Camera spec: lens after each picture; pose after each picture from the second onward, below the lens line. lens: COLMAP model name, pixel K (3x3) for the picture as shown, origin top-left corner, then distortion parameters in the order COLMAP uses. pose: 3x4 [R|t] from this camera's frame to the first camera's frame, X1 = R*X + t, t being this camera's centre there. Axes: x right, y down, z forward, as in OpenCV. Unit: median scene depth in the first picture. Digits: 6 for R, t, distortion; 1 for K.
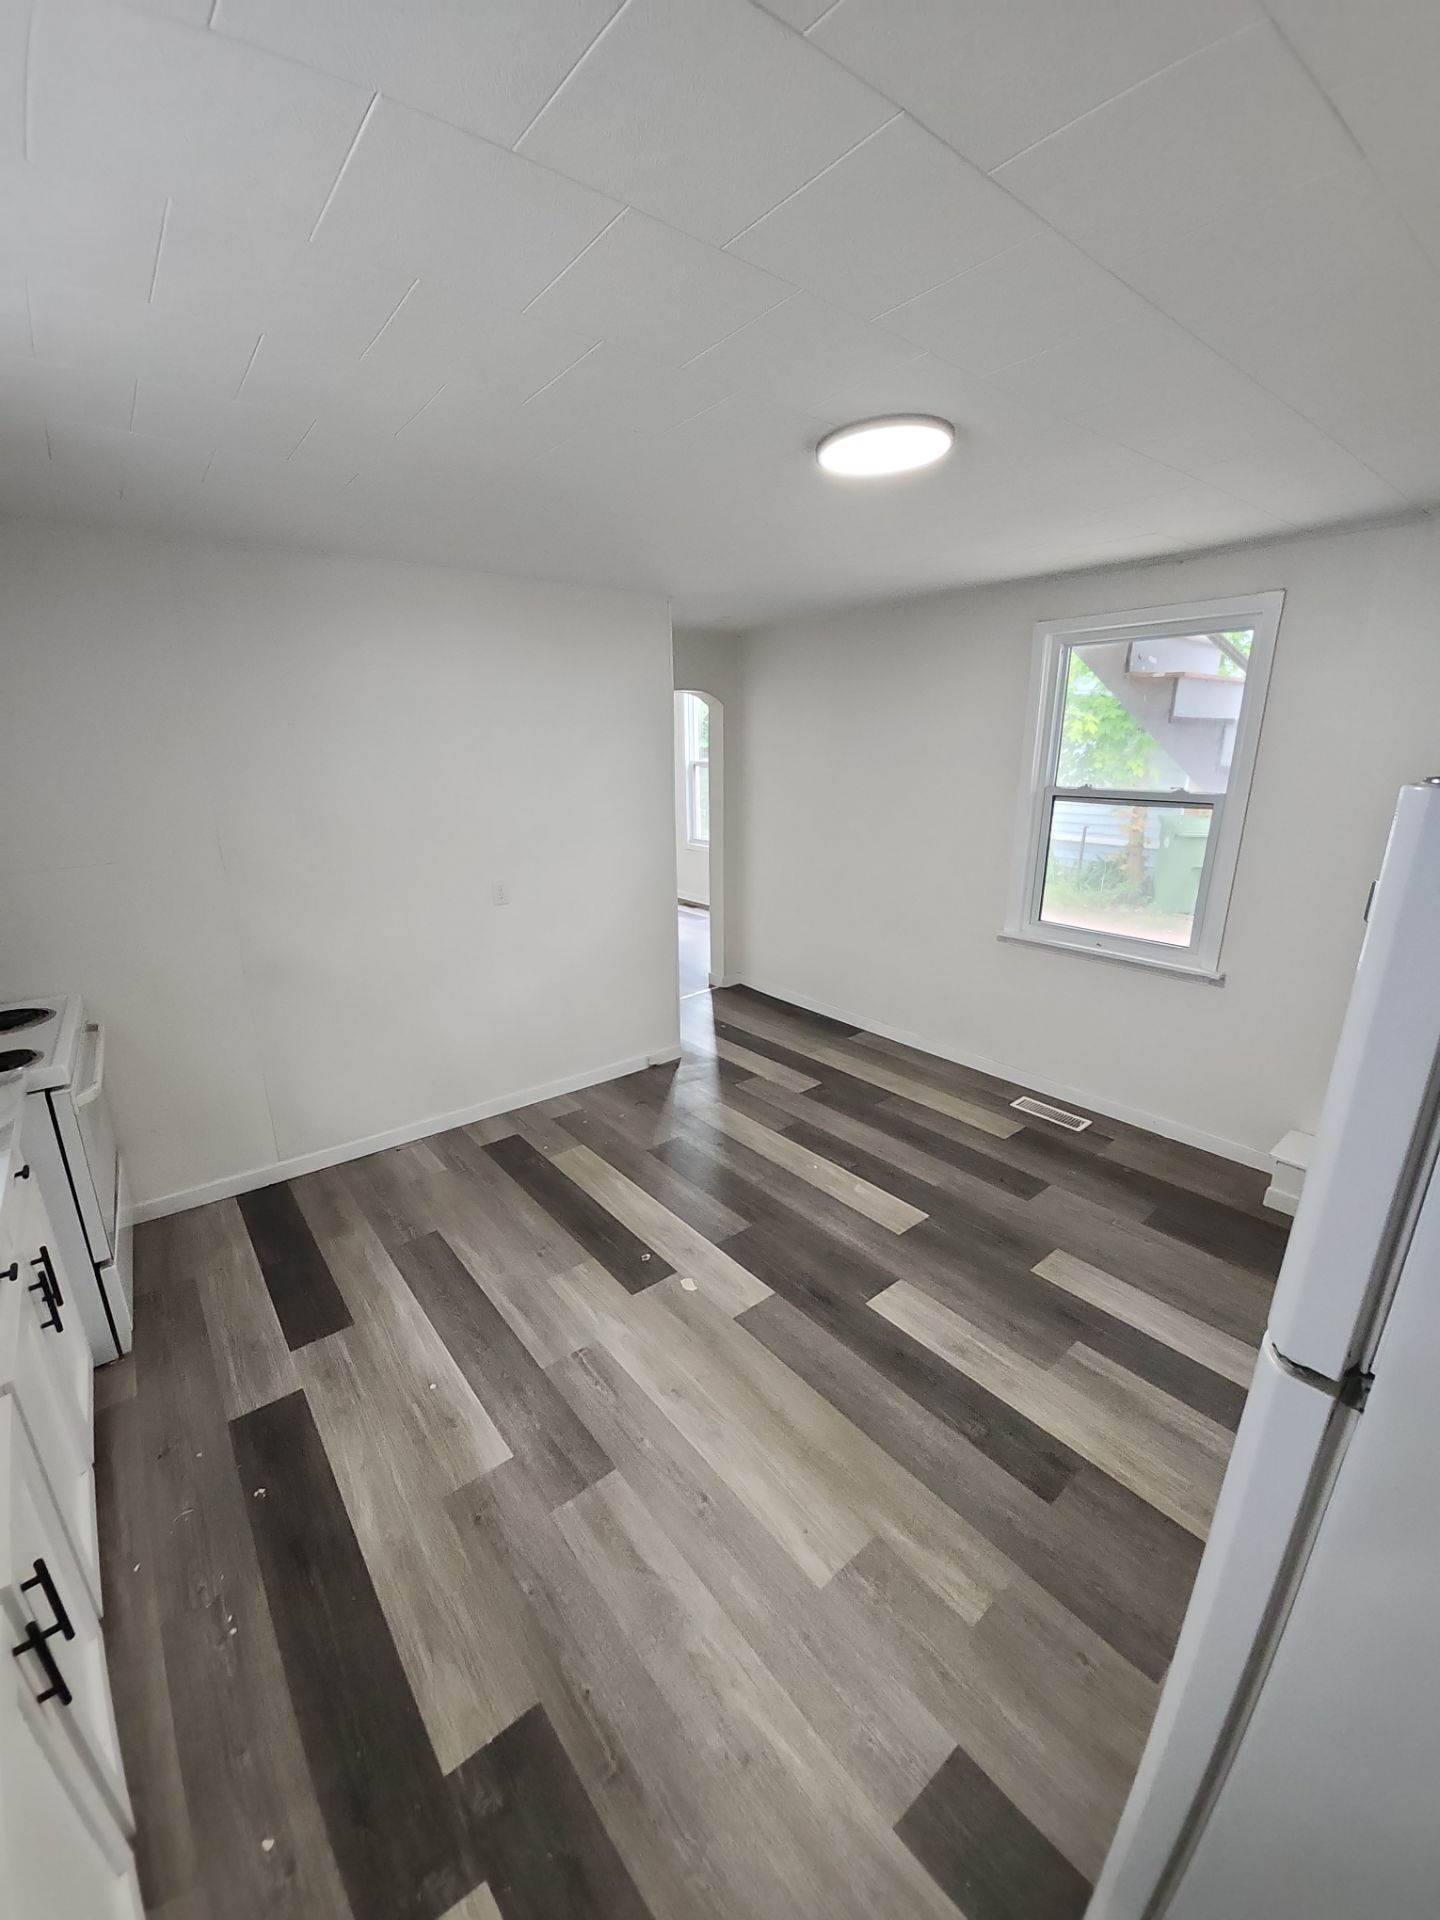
lens RADIAL K [[747.7, 0, 720.0], [0, 747.7, 960.0], [0, 0, 1]] dist [-0.001095, -0.008247]
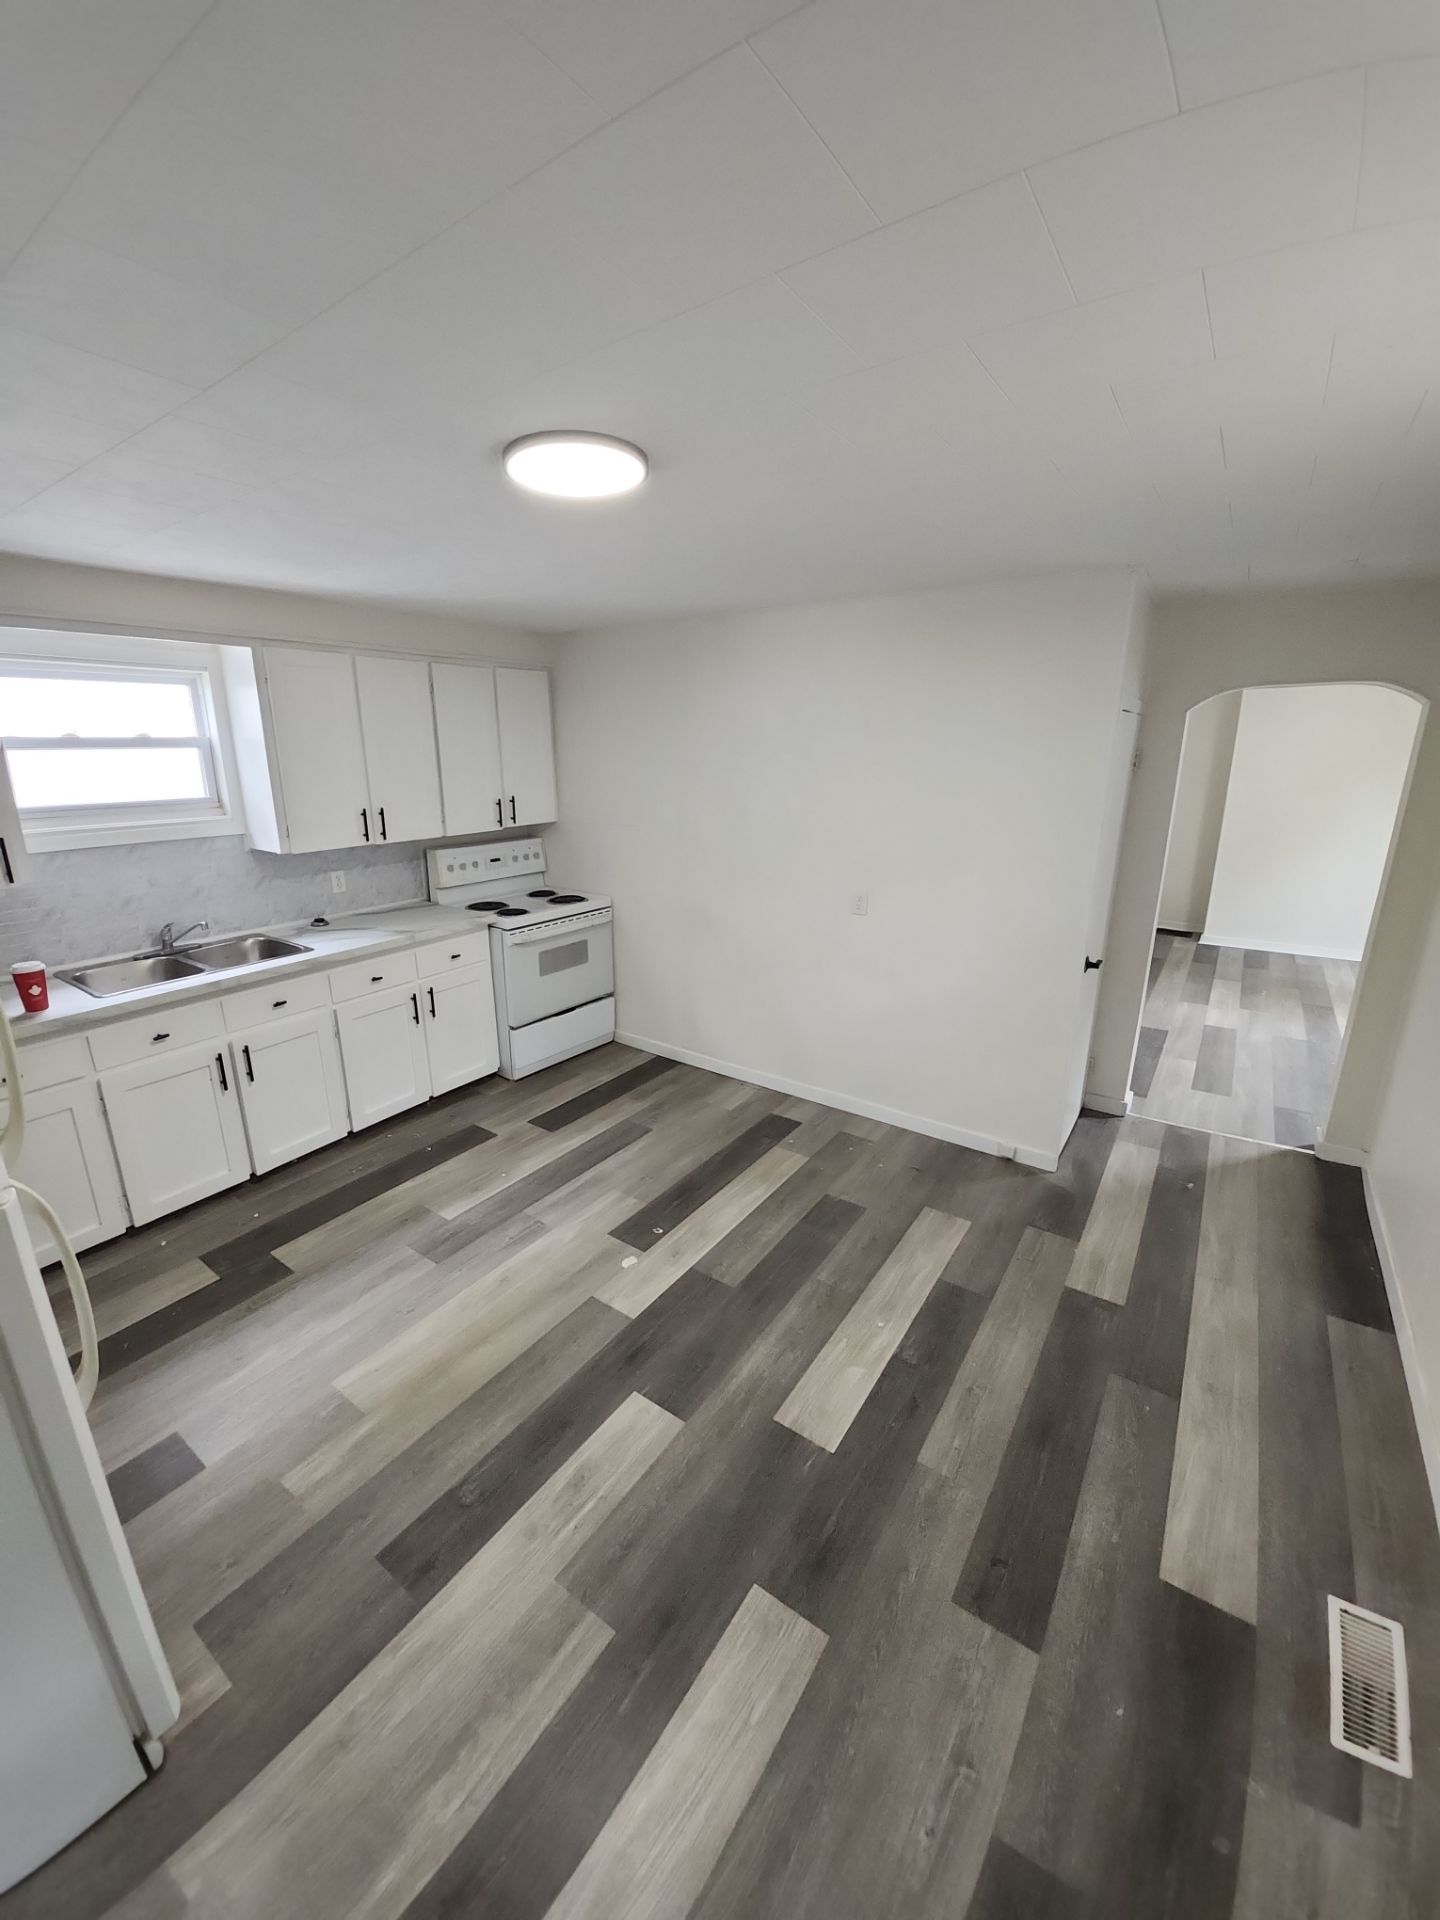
lens RADIAL K [[761.6, 0, 699.9], [0, 761.6, 966.1], [0, 0, 1]] dist [-0.001536, -0.009562]
pose [[0.267035, 0.275179, -0.923563, 0.965961], [-0.270286, 0.941284, 0.202310, -0.242806], [0.925007, 0.195602, 0.325733, 0.702553]]
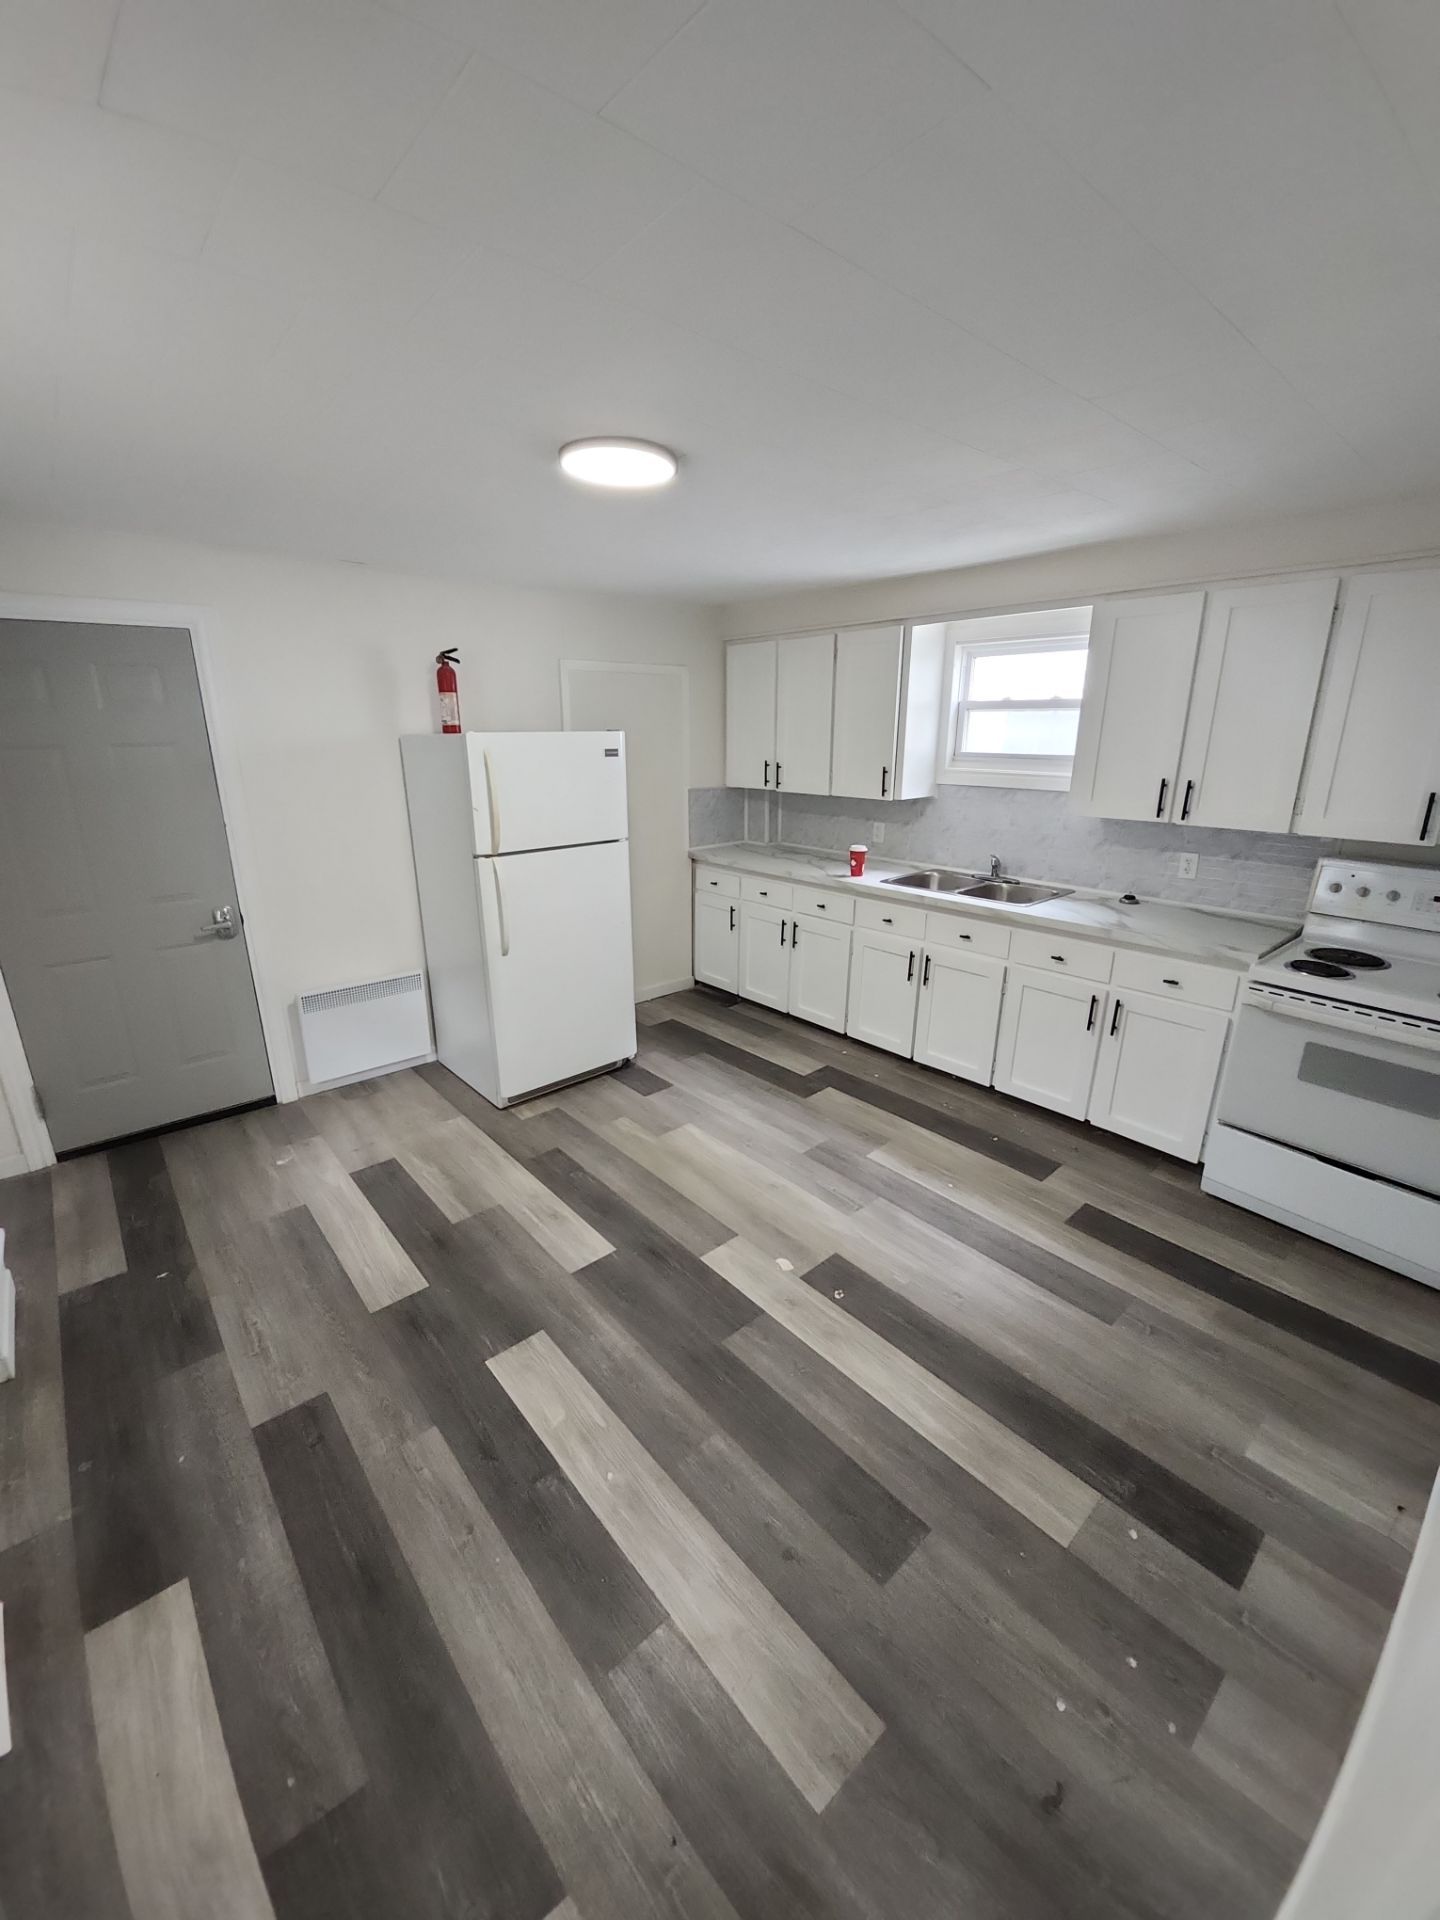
lens RADIAL K [[761.6, 0, 699.9], [0, 761.6, 966.1], [0, 0, 1]] dist [-0.001536, -0.009562]
pose [[-0.999864, 0.014234, -0.008349, 0.081472], [0.007188, 0.831092, 0.556089, -0.509467], [0.014854, 0.555953, -0.831081, 1.760515]]
